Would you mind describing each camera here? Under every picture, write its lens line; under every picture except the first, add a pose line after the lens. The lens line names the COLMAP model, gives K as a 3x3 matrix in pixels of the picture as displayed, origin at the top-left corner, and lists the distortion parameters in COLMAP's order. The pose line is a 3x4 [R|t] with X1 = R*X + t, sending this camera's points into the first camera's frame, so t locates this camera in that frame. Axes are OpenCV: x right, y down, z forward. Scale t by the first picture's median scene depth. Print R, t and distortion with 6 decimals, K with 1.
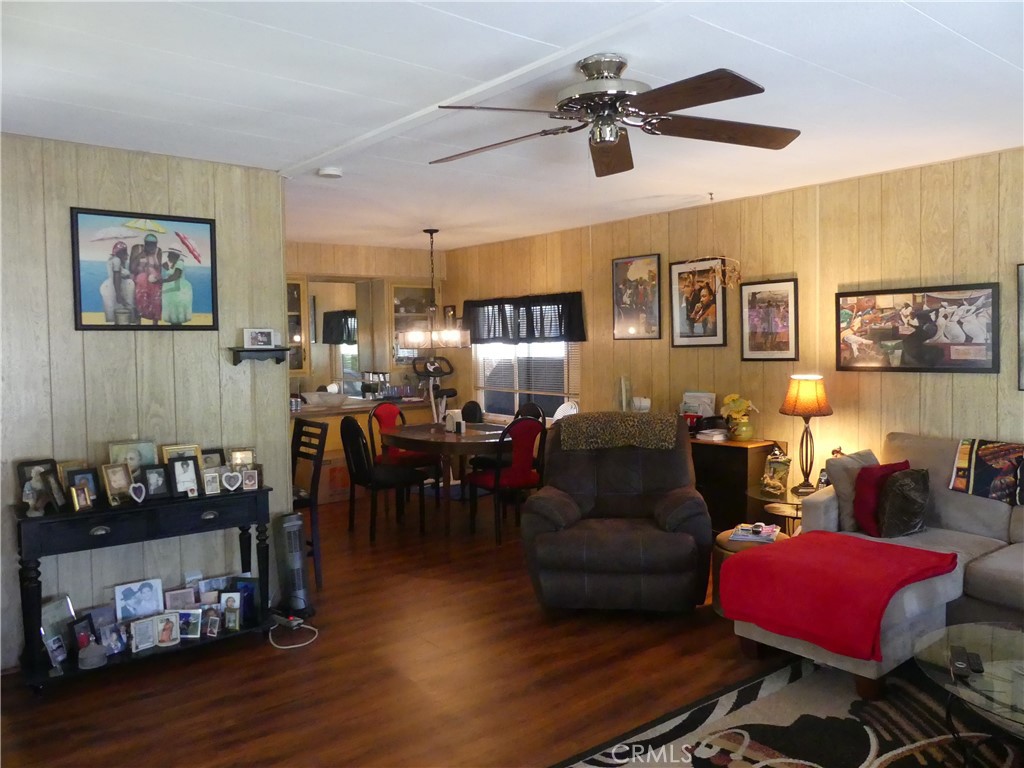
lens RADIAL K [[801.8, 0, 514.2], [0, 801.8, 373.7], [0, 0, 1]] dist [-0.012519, 0.037715]
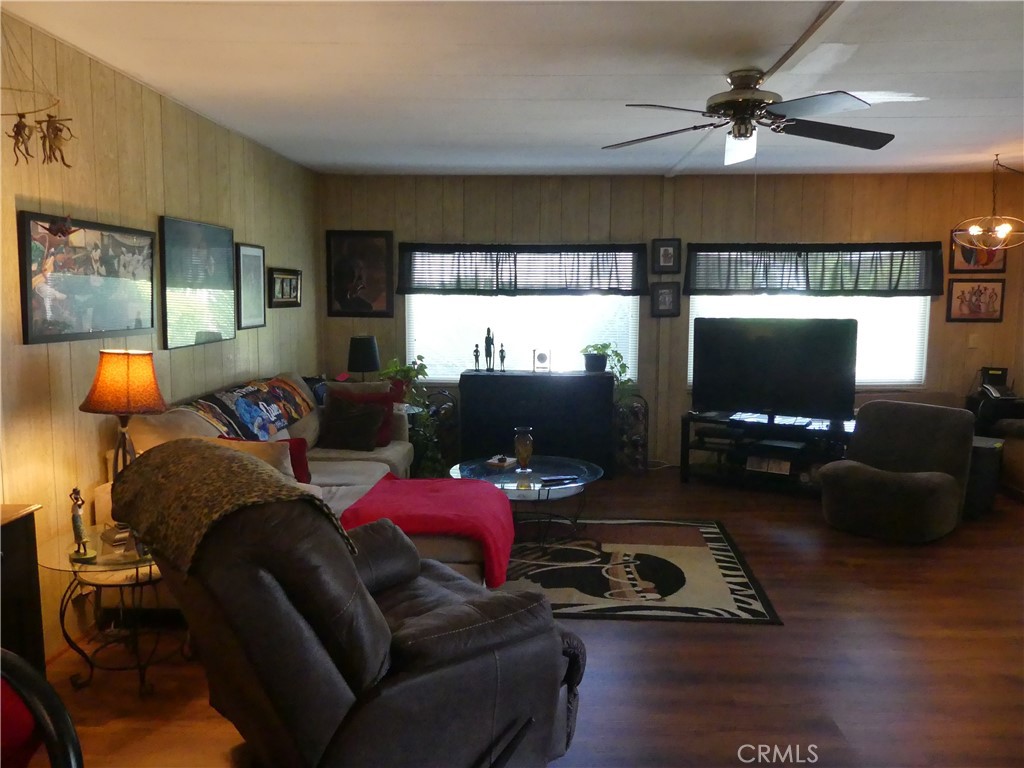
lens RADIAL K [[771.3, 0, 541.2], [0, 771.3, 380.6], [0, 0, 1]] dist [-0.004679, -0.001268]
pose [[-0.769562, -0.054964, 0.636202, -0.279363], [0.028903, 0.992270, 0.120689, -0.038396], [-0.637917, 0.111266, -0.762025, 1.331763]]
